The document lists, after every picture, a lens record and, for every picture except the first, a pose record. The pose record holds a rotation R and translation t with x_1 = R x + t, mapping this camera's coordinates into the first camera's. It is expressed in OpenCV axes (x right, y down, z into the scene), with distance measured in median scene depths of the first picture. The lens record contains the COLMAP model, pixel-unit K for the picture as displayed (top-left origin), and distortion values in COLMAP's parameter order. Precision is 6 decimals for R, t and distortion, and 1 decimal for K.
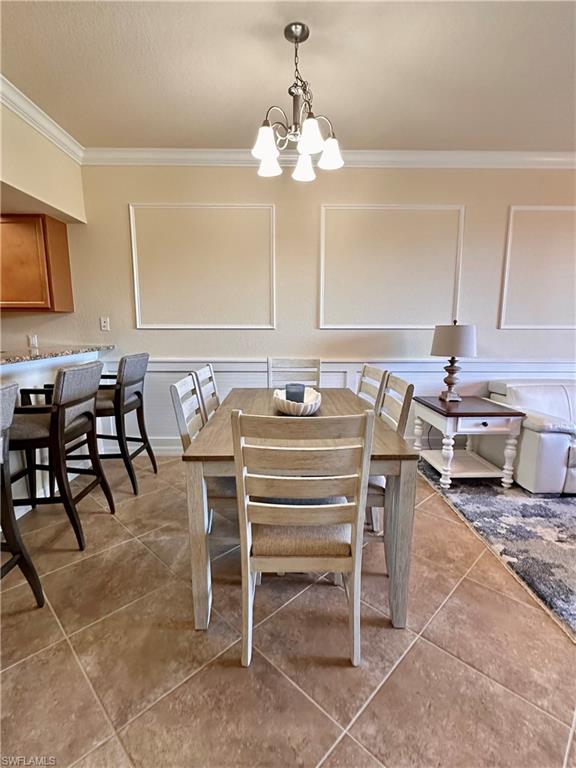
lens RADIAL K [[359.8, 0, 288.0], [0, 359.8, 384.0], [0, 0, 1]] dist [-0.004253, -0.000203]
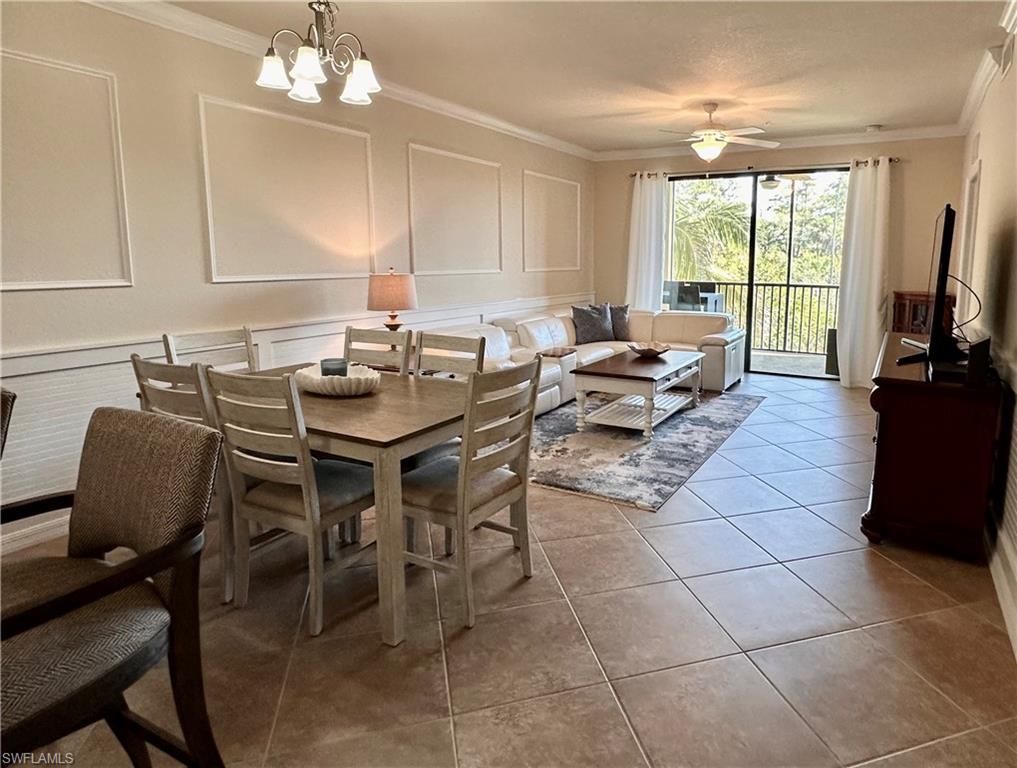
lens RADIAL K [[676.0, 0, 508.5], [0, 676.0, 384.0], [0, 0, 1]] dist [-0.049719, 0.000316]
pose [[0.500130, -0.152476, 0.852421, -1.186441], [0.155153, 0.984225, 0.085022, 0.003484], [-0.851938, 0.089734, 0.515897, -0.060299]]
